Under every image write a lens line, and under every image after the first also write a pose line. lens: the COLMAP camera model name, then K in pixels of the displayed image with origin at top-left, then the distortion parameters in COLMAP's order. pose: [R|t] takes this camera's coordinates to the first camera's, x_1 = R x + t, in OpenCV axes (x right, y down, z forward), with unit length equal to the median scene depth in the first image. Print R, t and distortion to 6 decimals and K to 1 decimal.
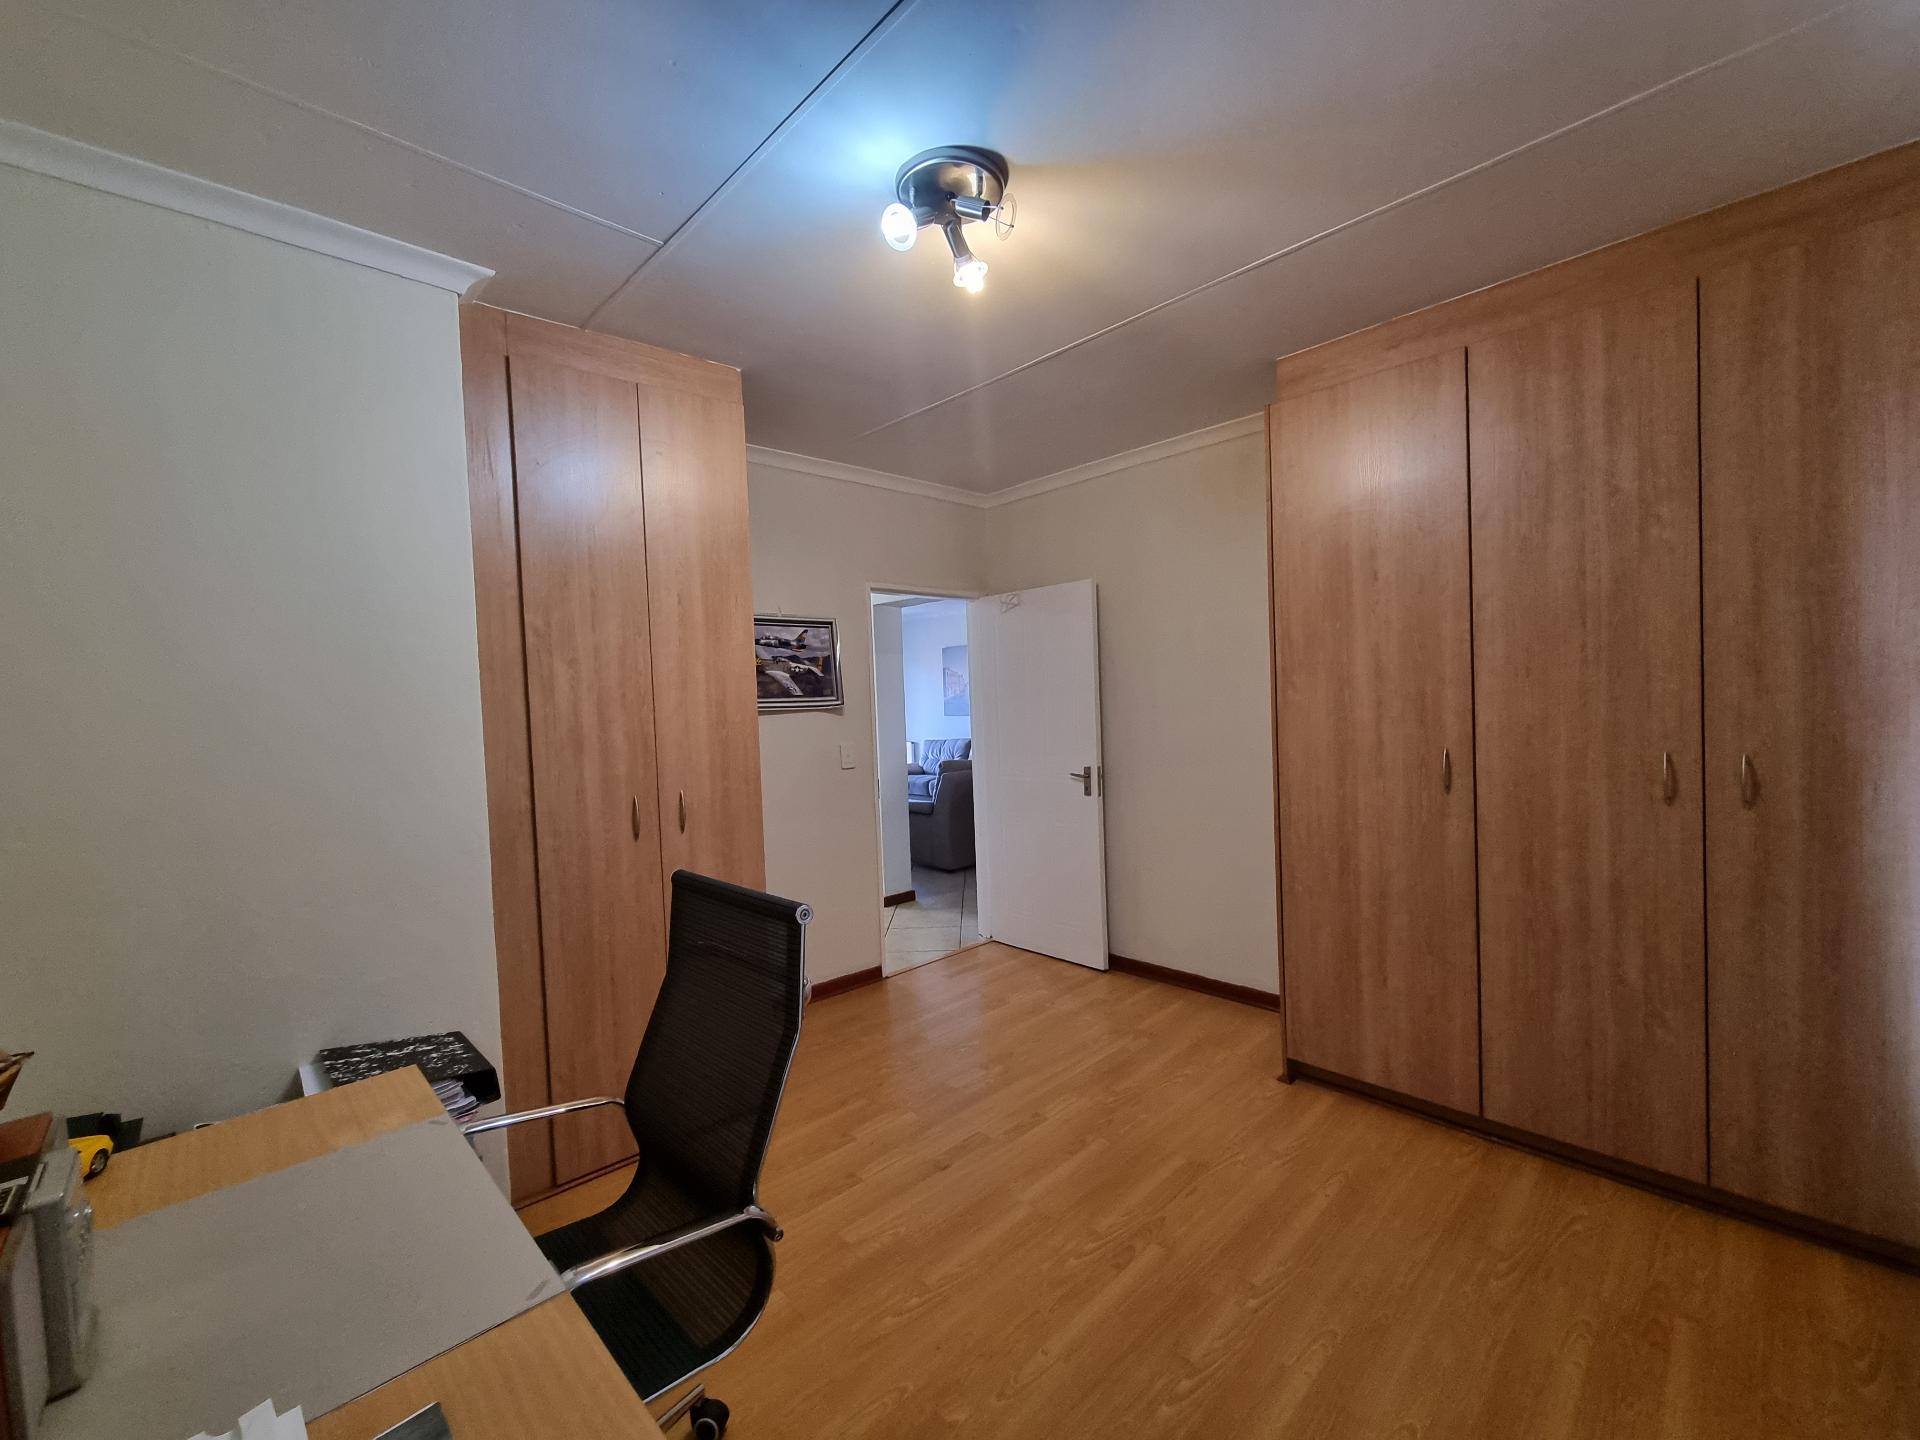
lens RADIAL K [[784.2, 0, 980.3], [0, 784.2, 720.0], [0, 0, 1]] dist [0.005289, -0.004655]
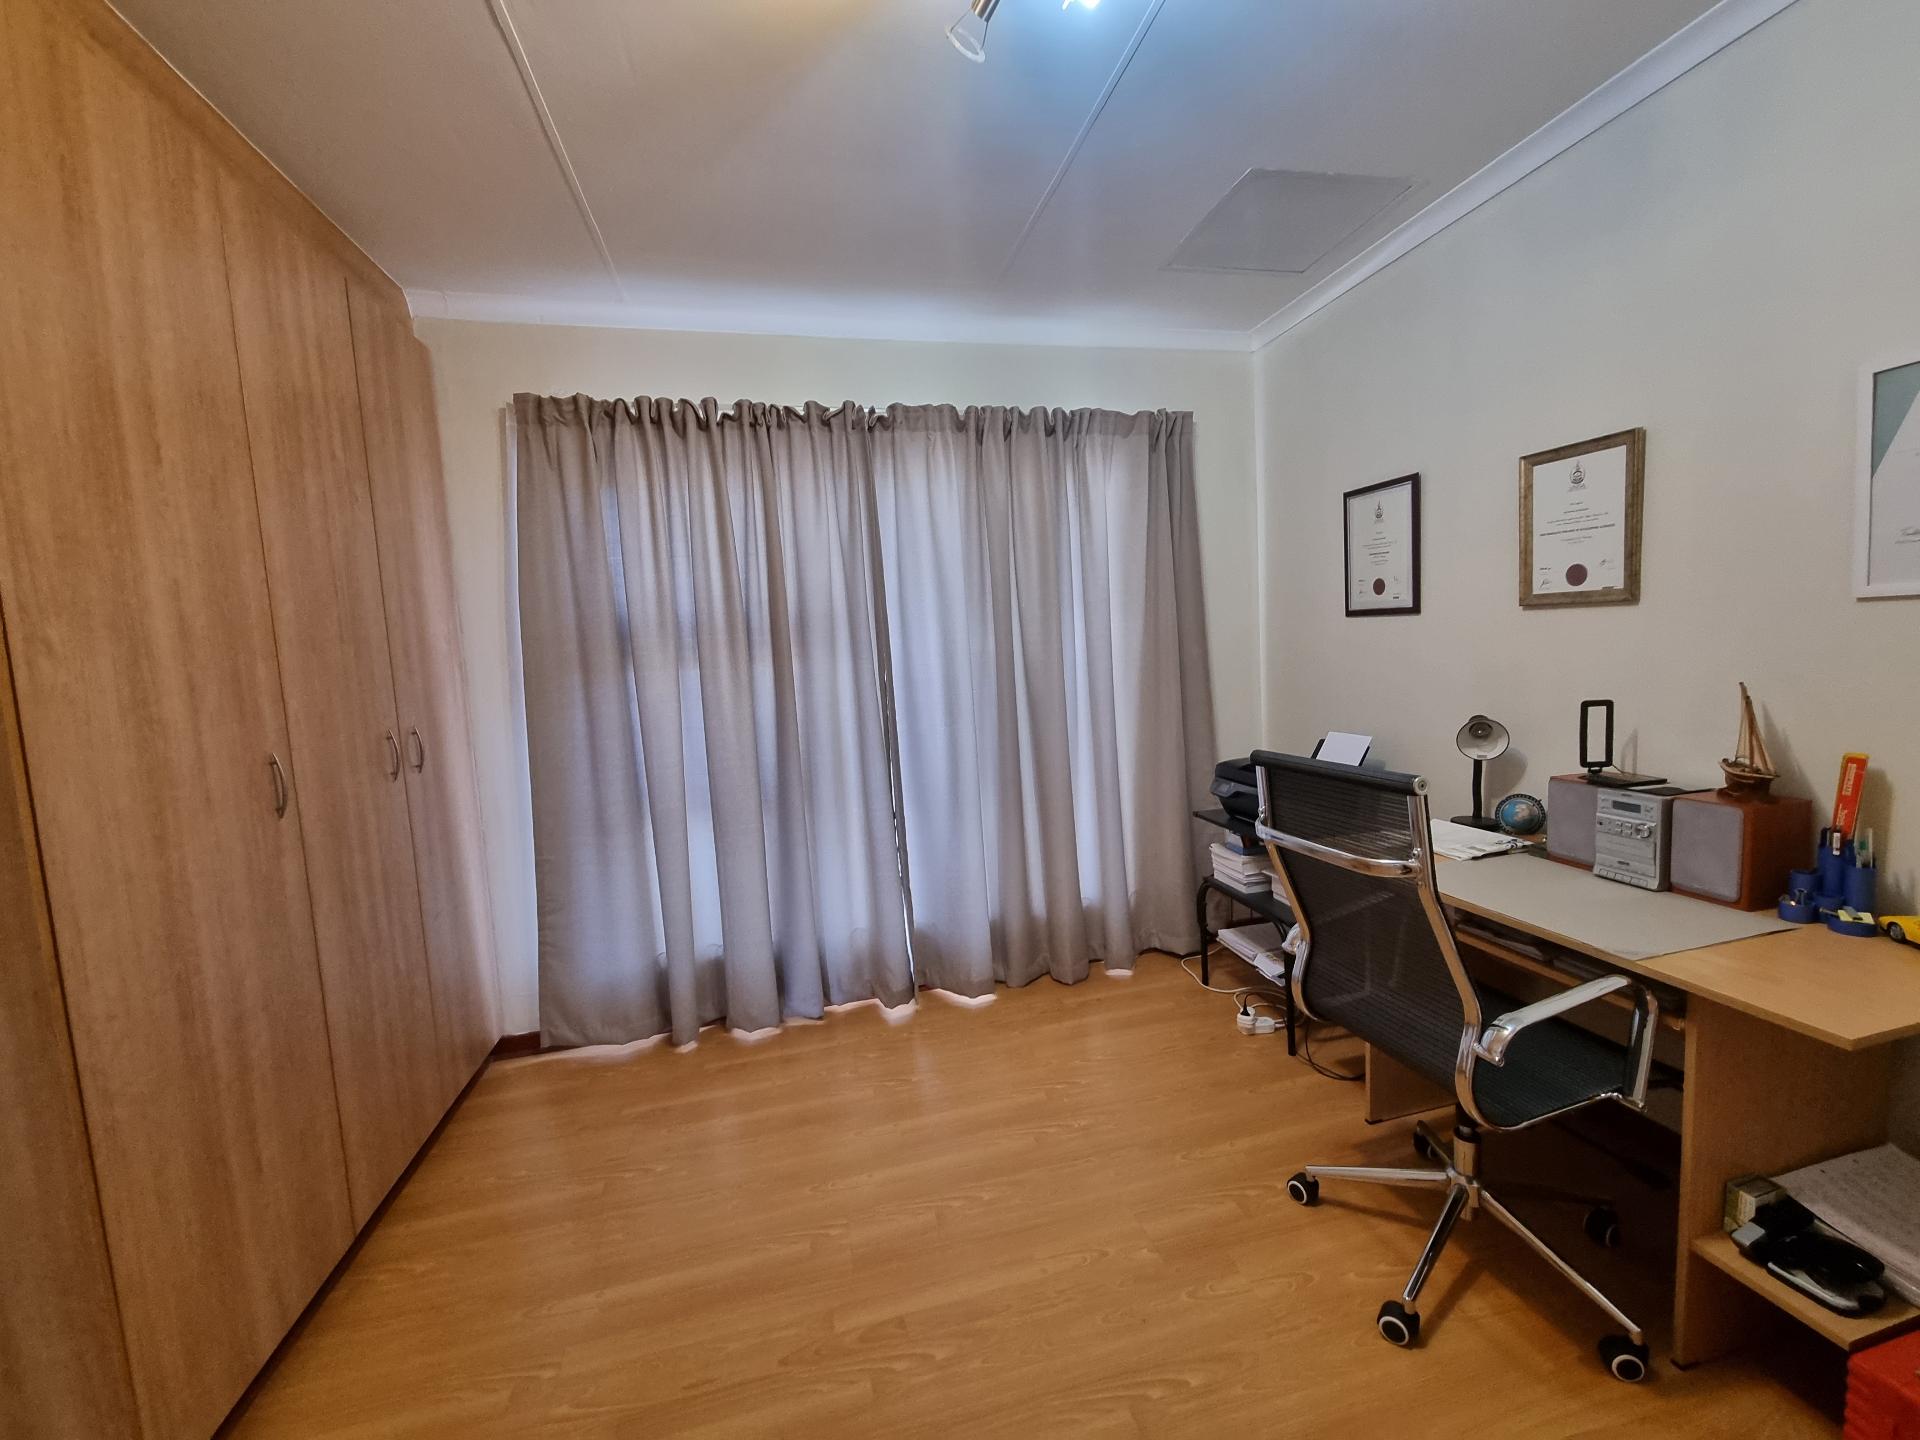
lens RADIAL K [[784.2, 0, 980.3], [0, 784.2, 720.0], [0, 0, 1]] dist [0.005289, -0.004655]
pose [[-0.860383, 0.039885, 0.508086, -0.256163], [0.106944, 0.988867, 0.103470, 0.003870], [-0.498302, 0.143360, -0.855069, 1.206294]]
